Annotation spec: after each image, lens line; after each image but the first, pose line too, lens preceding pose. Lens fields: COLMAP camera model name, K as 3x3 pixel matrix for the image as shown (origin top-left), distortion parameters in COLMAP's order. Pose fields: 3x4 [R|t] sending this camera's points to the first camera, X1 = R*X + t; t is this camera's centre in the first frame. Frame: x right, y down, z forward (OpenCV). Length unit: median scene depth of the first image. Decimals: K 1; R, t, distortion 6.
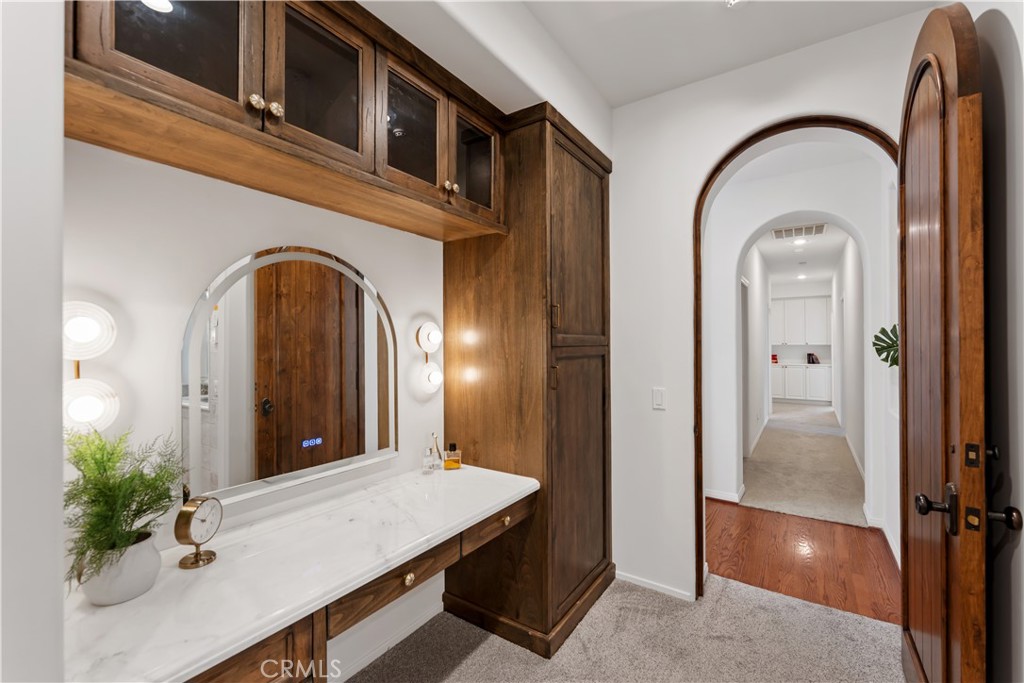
lens RADIAL K [[436.4, 0, 512.0], [0, 436.4, 341.5], [0, 0, 1]] dist [-0.000615, -0.000055]
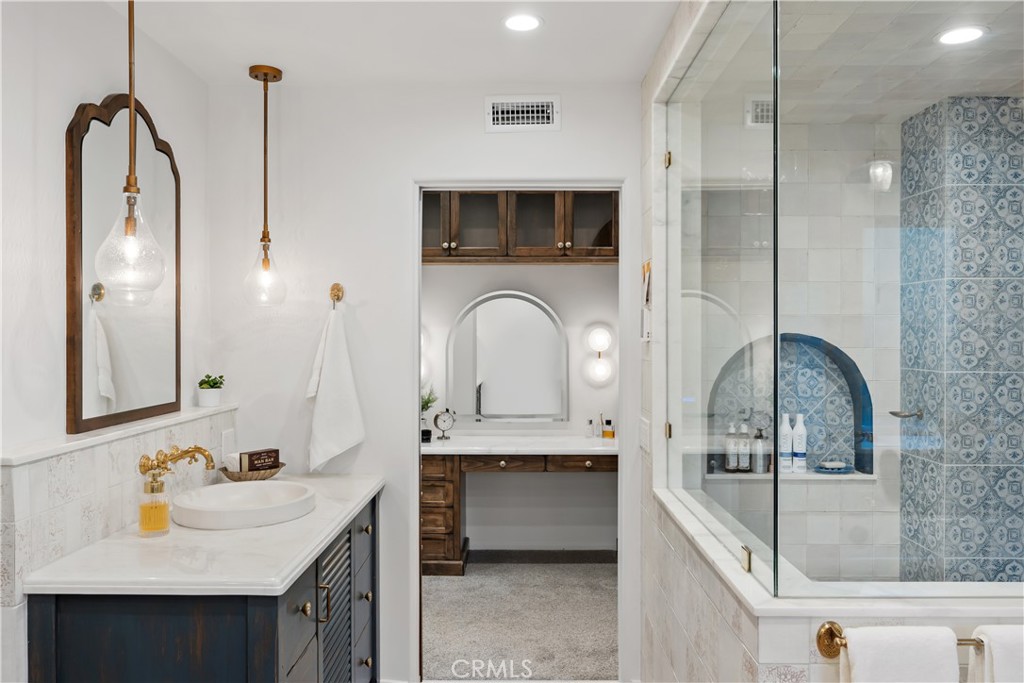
lens RADIAL K [[802.0, 0, 512.0], [0, 802.0, 341.5], [0, 0, 1]] dist [0.008323, -0.002458]
pose [[0.556411, 0.007605, -0.830872, 2.984937], [0.002521, 0.999938, 0.010841, -0.057405], [0.830903, -0.008126, 0.556357, -1.054352]]
